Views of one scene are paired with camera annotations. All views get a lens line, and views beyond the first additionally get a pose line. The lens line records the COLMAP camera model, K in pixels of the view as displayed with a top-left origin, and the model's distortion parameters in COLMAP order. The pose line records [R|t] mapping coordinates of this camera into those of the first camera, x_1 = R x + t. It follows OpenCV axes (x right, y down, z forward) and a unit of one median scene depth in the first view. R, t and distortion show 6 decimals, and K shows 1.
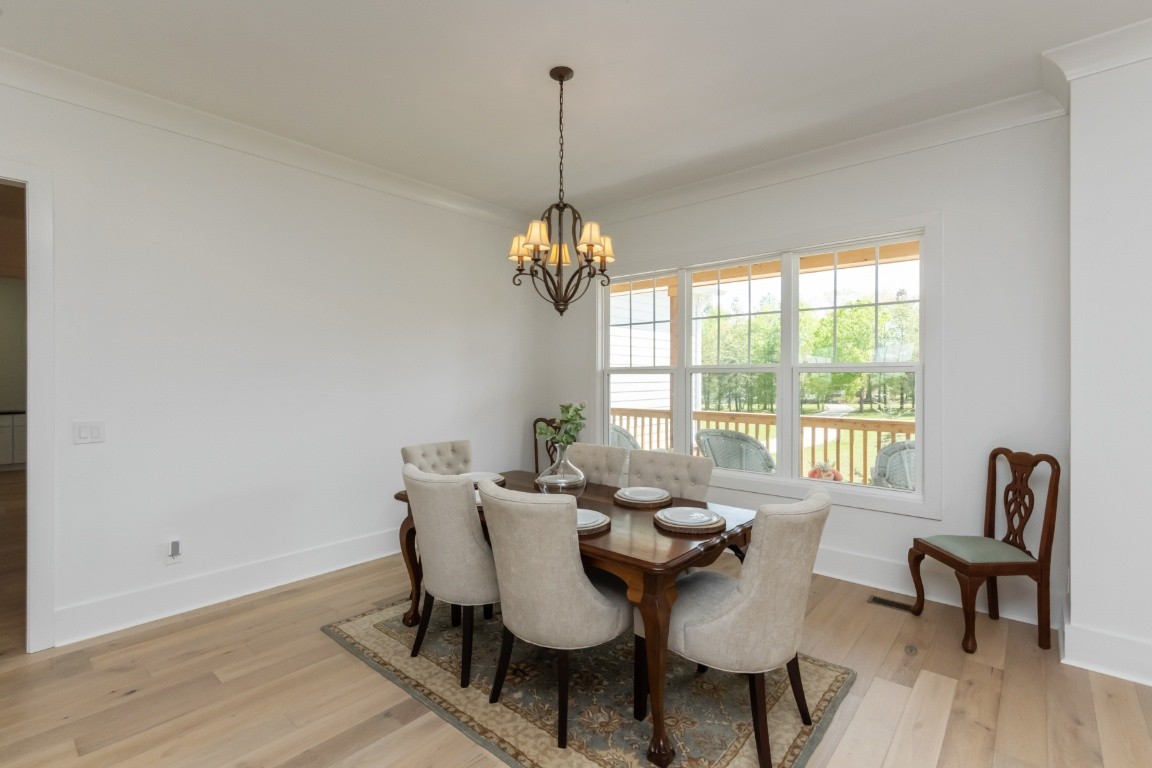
lens RADIAL K [[525.8, 0, 572.4], [0, 525.8, 377.5], [0, 0, 1]] dist [0.000212, -0.000048]
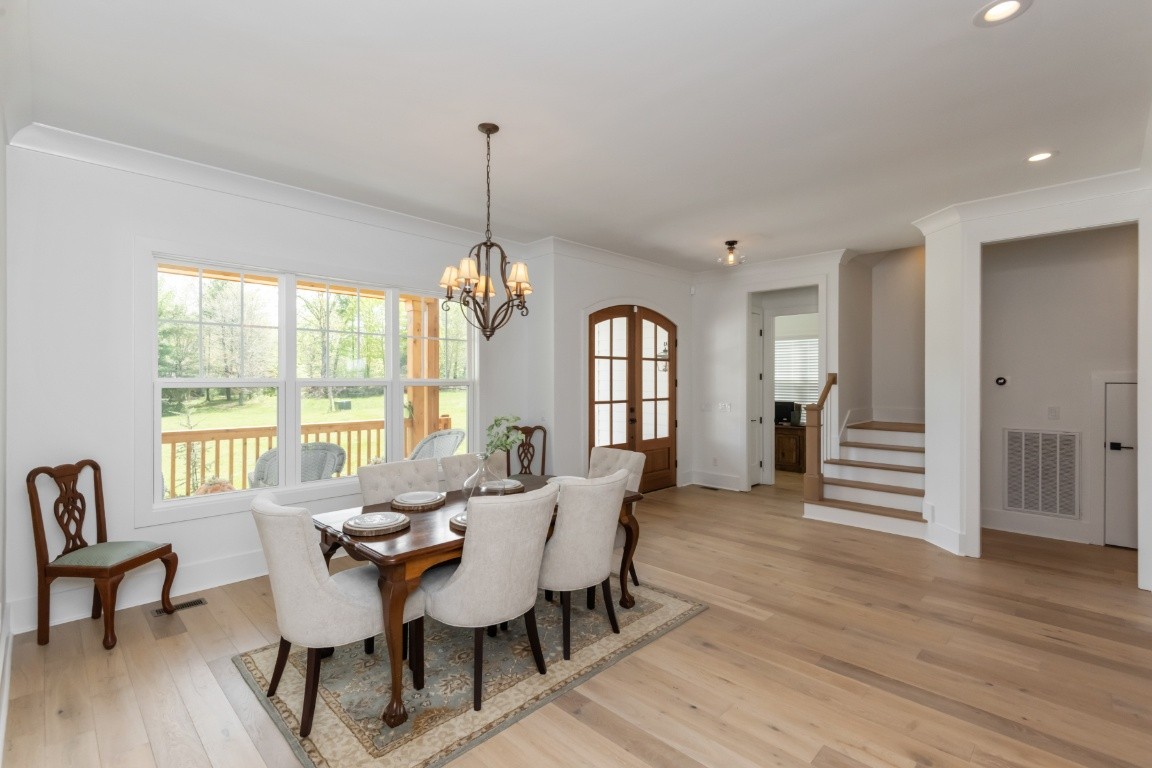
lens RADIAL K [[525.8, 0, 572.4], [0, 525.8, 377.5], [0, 0, 1]] dist [0.000212, -0.000048]
pose [[0.063139, 0.004230, 0.997996, -1.141105], [0.004067, 0.999982, -0.004496, -0.031748], [-0.997996, 0.004343, 0.063121, 0.747188]]
